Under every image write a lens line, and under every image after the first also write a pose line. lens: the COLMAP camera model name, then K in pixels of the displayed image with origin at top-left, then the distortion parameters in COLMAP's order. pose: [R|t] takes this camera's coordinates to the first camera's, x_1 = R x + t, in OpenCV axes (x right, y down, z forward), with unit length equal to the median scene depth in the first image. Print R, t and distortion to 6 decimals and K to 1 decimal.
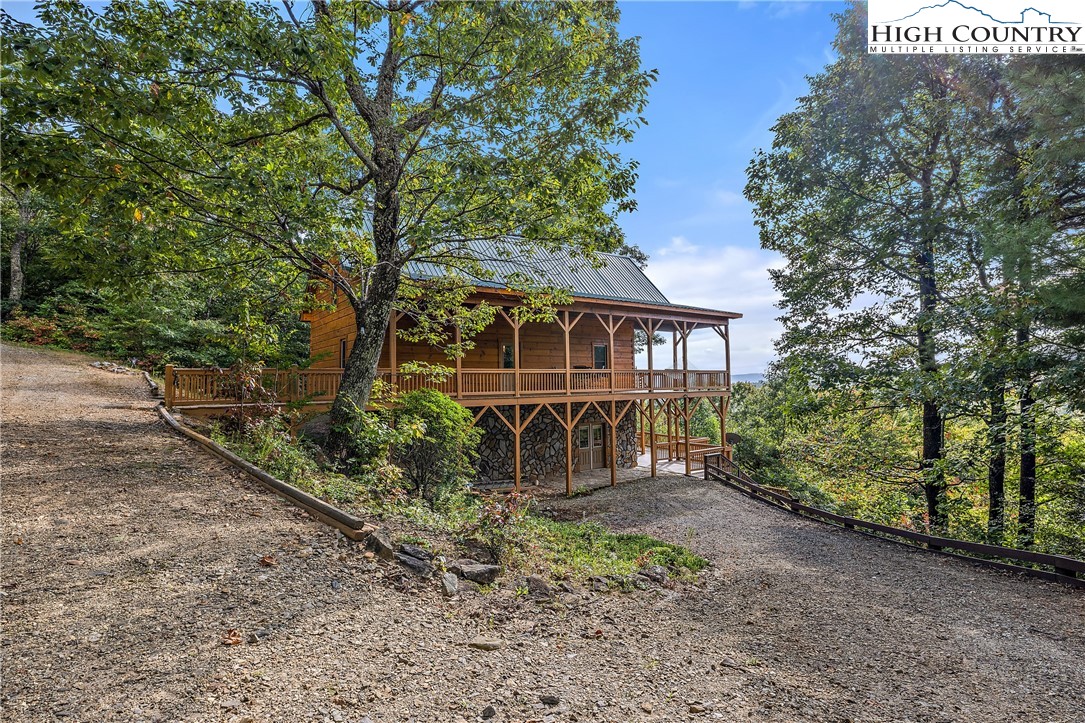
lens RADIAL K [[523.3, 0, 545.3], [0, 523.3, 339.9], [0, 0, 1]] dist [-0.002963, -0.000529]
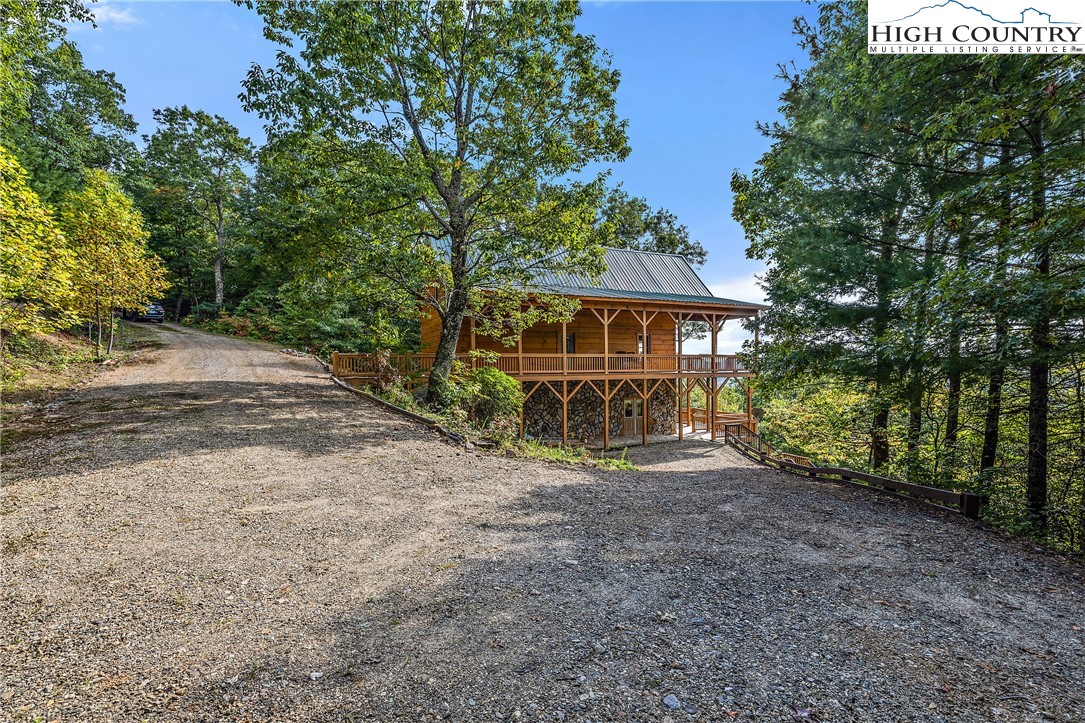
lens RADIAL K [[523.3, 0, 542.7], [0, 523.3, 360.7], [0, 0, 1]] dist [-0.002963, -0.000529]
pose [[0.979149, 0.003062, -0.203121, 0.162229], [0.011006, 0.997618, 0.068092, -0.018559], [0.202846, -0.068908, 0.976783, -0.315045]]
